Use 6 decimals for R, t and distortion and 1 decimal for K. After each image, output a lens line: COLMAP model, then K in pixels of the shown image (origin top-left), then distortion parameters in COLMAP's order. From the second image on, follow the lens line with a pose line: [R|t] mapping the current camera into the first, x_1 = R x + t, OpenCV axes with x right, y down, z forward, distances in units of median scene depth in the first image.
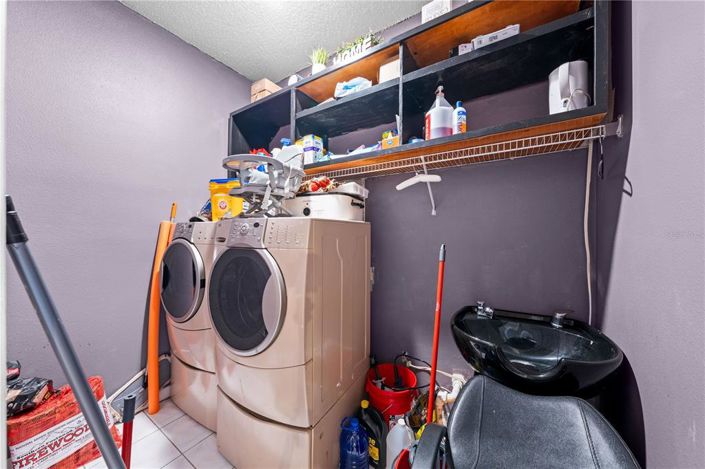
lens RADIAL K [[255.0, 0, 352.7], [0, 255.0, 231.5], [0, 0, 1]] dist [-0.000576, -0.000023]
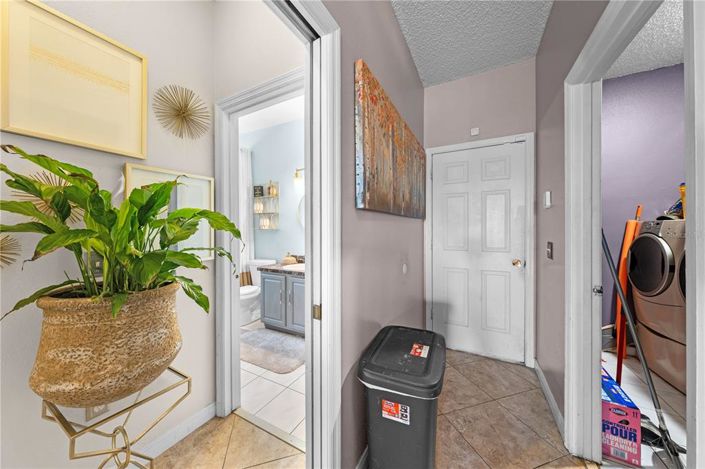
lens RADIAL K [[237.5, 0, 354.0], [0, 237.5, 231.4], [0, 0, 1]] dist [-0.000618, 0.000062]
pose [[0.109791, -0.000979, -0.993954, 0.364468], [0.005881, 0.999983, -0.000336, 0.009030], [0.993937, -0.005808, 0.109795, -0.621331]]
